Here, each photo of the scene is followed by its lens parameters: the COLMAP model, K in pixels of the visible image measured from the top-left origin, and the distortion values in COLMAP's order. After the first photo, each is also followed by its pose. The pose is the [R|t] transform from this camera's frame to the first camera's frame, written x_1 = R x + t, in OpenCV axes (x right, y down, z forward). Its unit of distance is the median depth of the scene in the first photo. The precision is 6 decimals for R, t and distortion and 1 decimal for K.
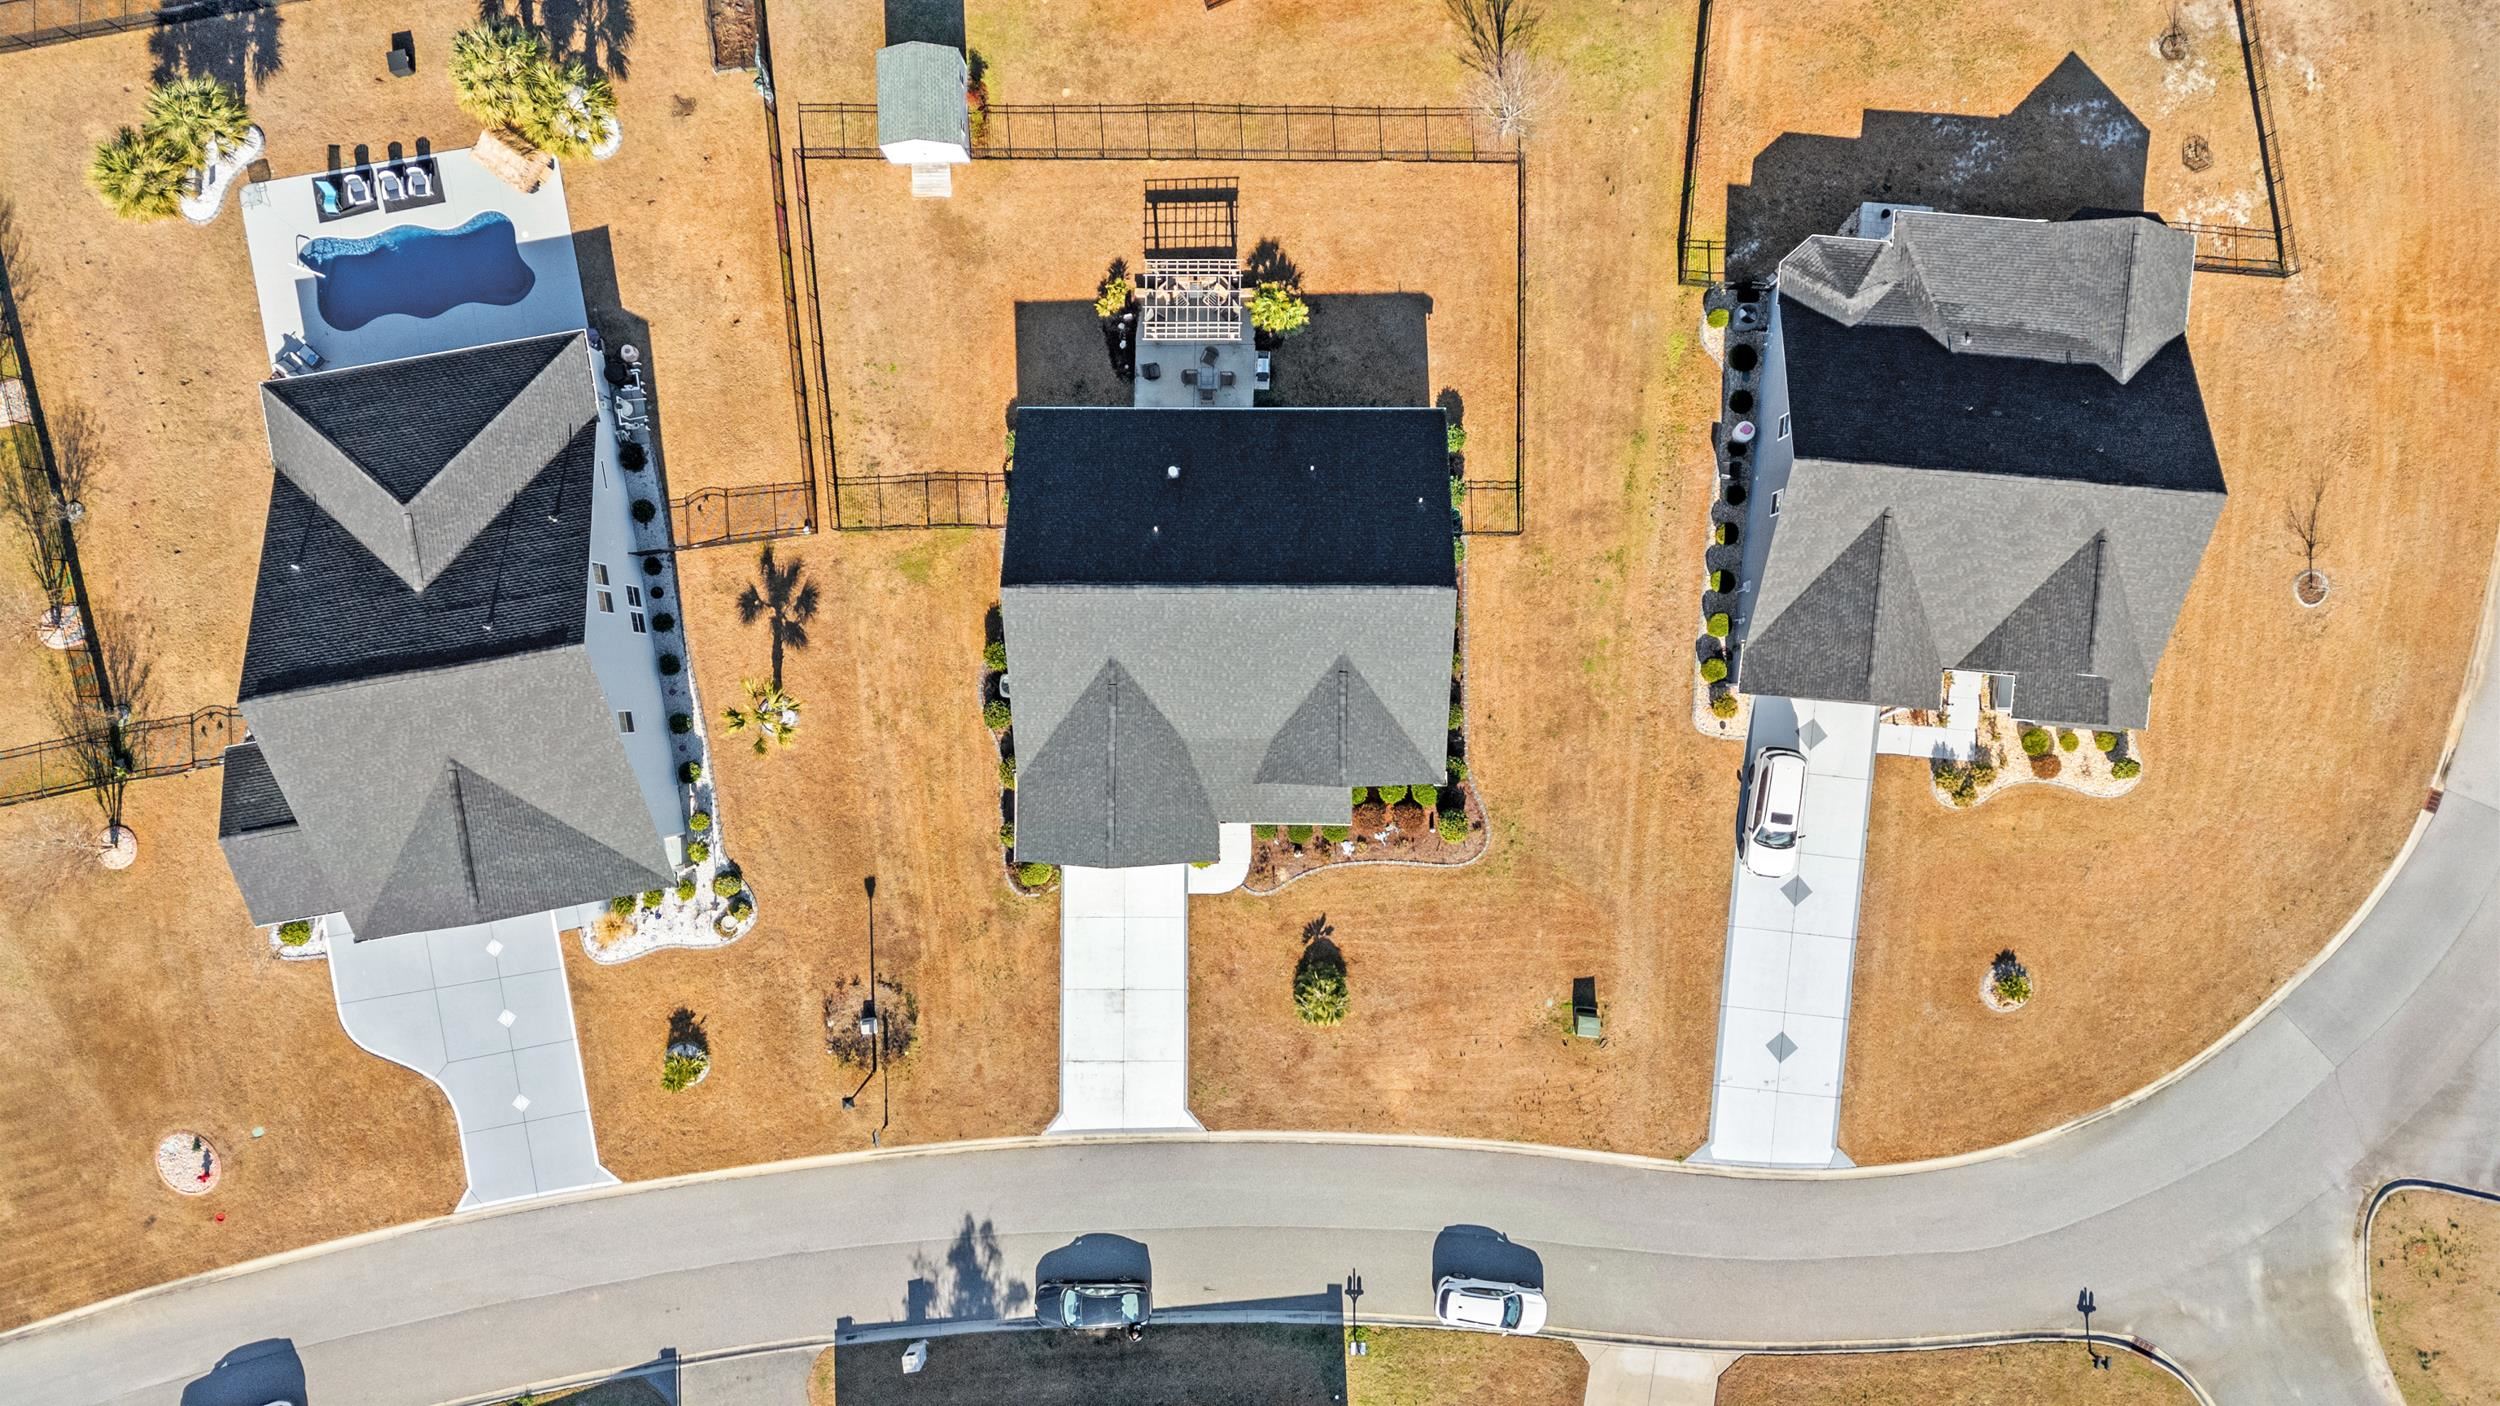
lens RADIAL K [[1775.0, 0, 1231.0], [0, 1775.0, 708.3], [0, 0, 1]] dist [0.065619, -0.014714]
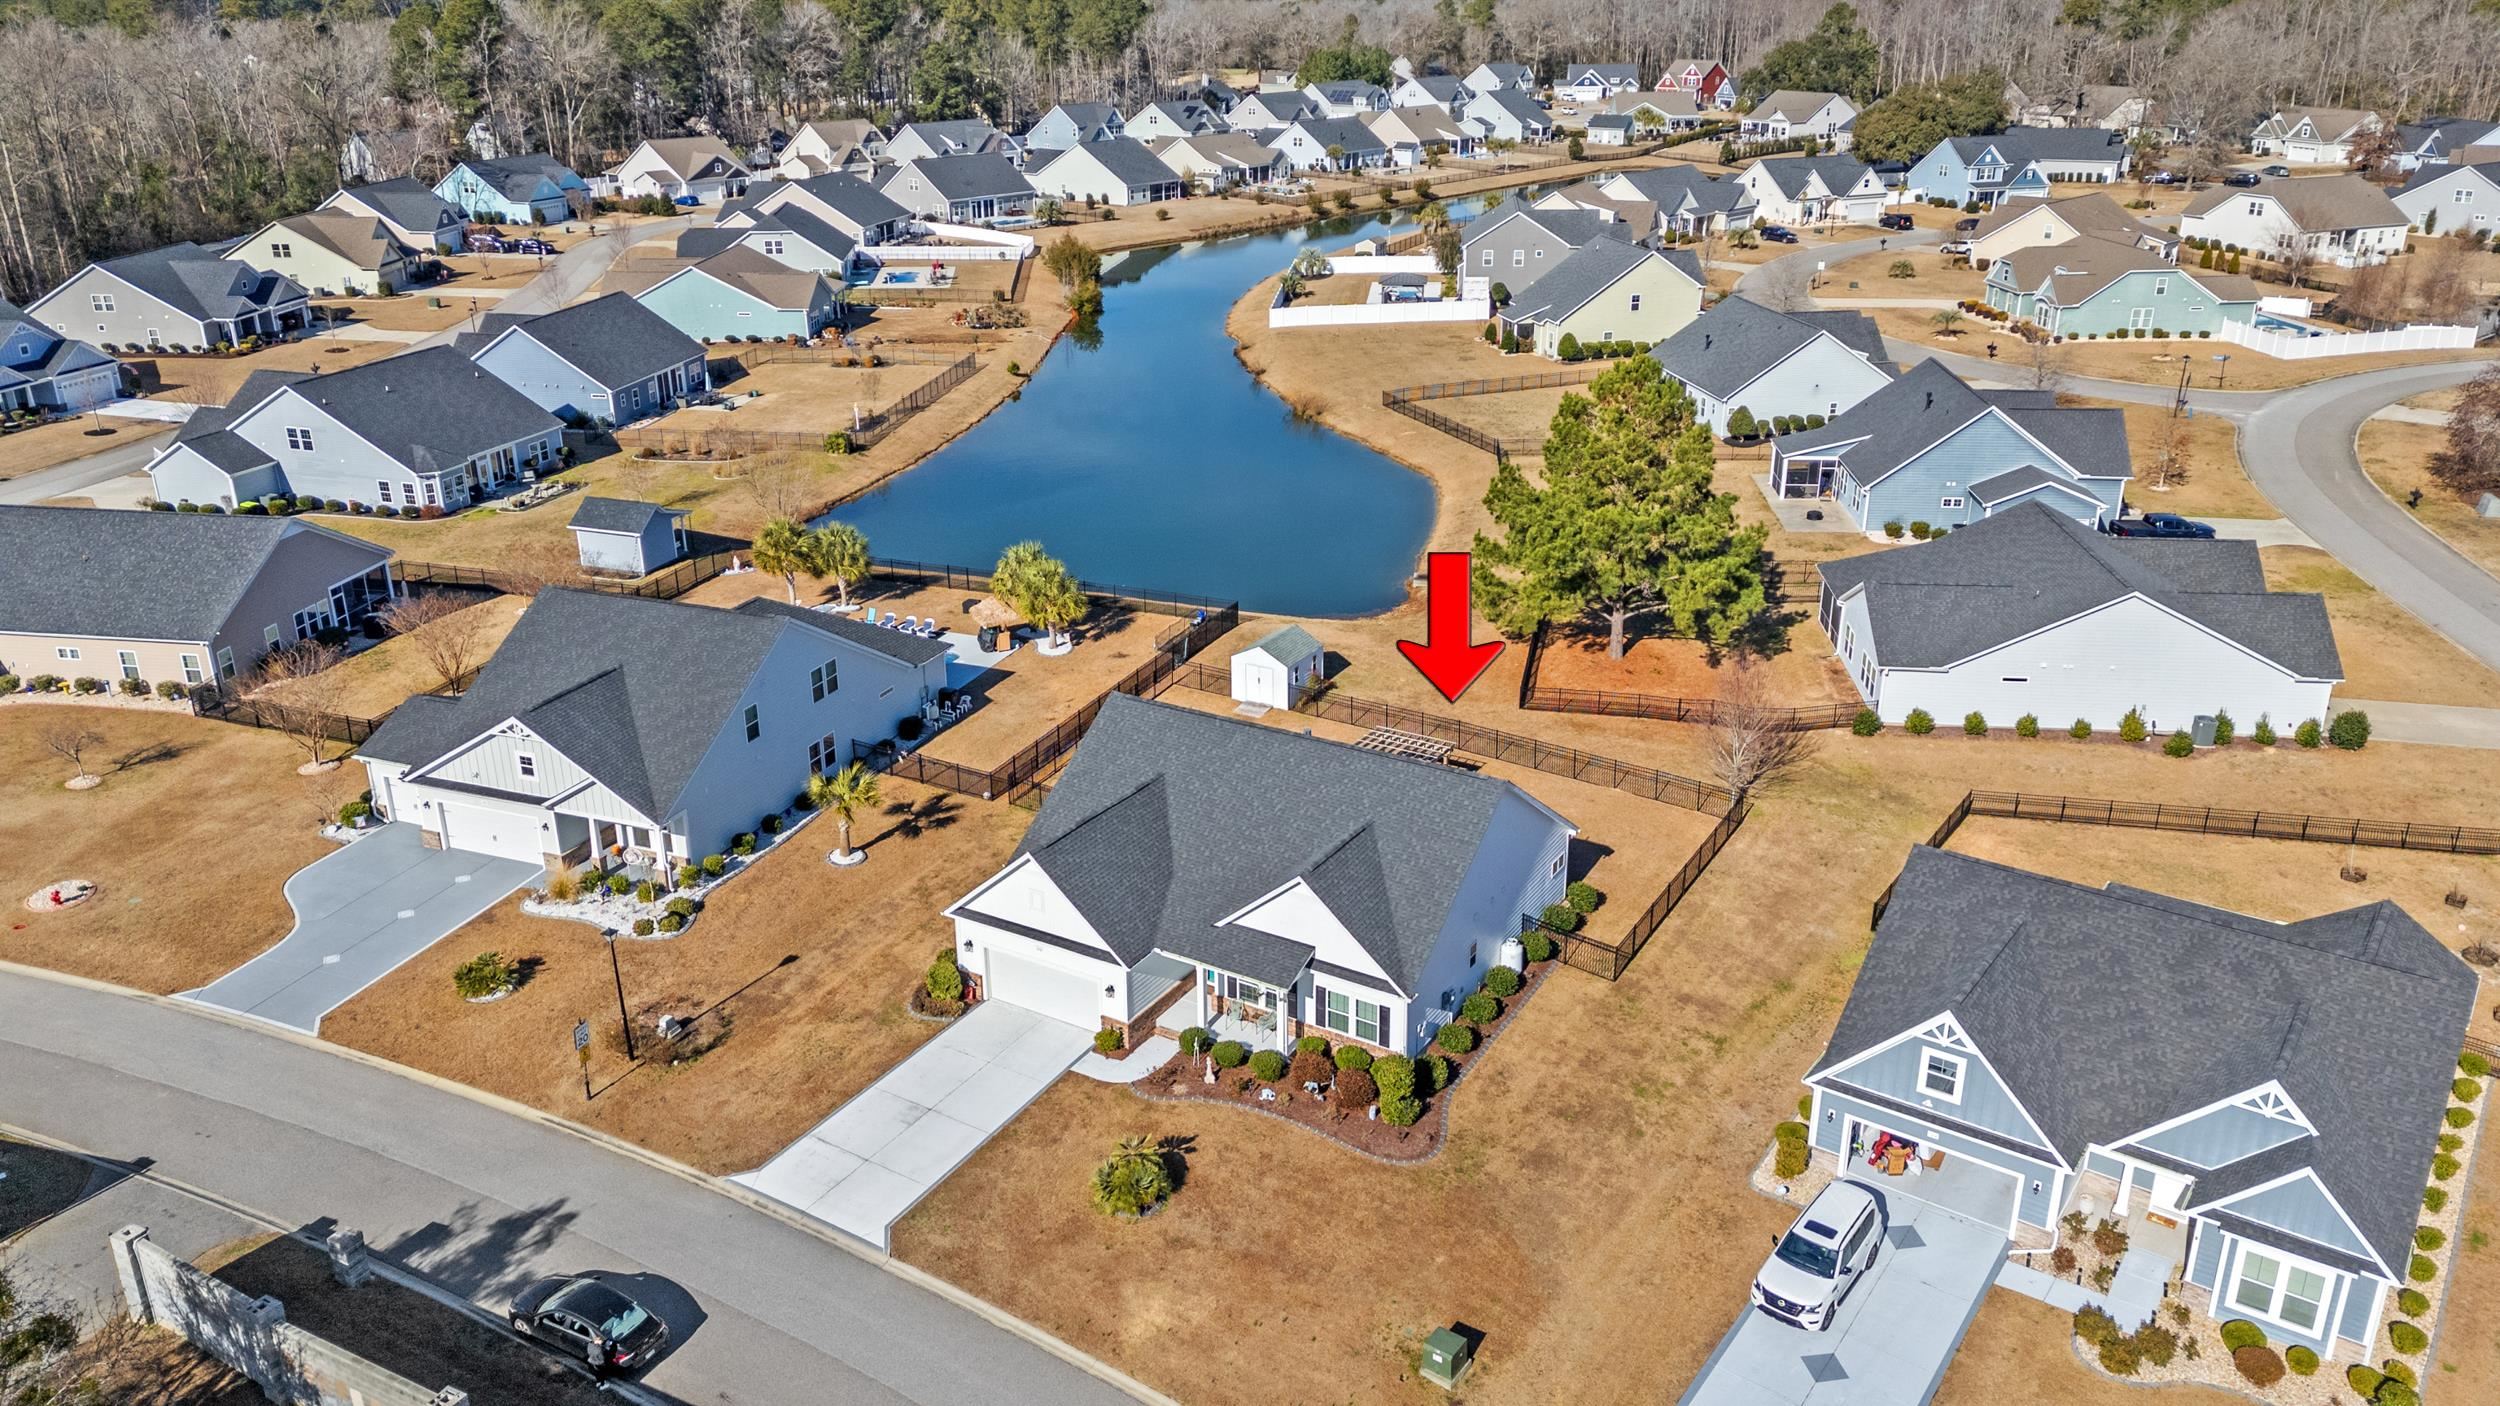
lens RADIAL K [[1775.0, 0, 1256.2], [0, 1775.0, 693.9], [0, 0, 1]] dist [0.065619, -0.014714]
pose [[0.855452, 0.214403, -0.471417, 0.398692], [-0.517874, 0.359444, -0.776277, 0.634781], [0.003012, 0.908202, 0.418521, 0.503738]]
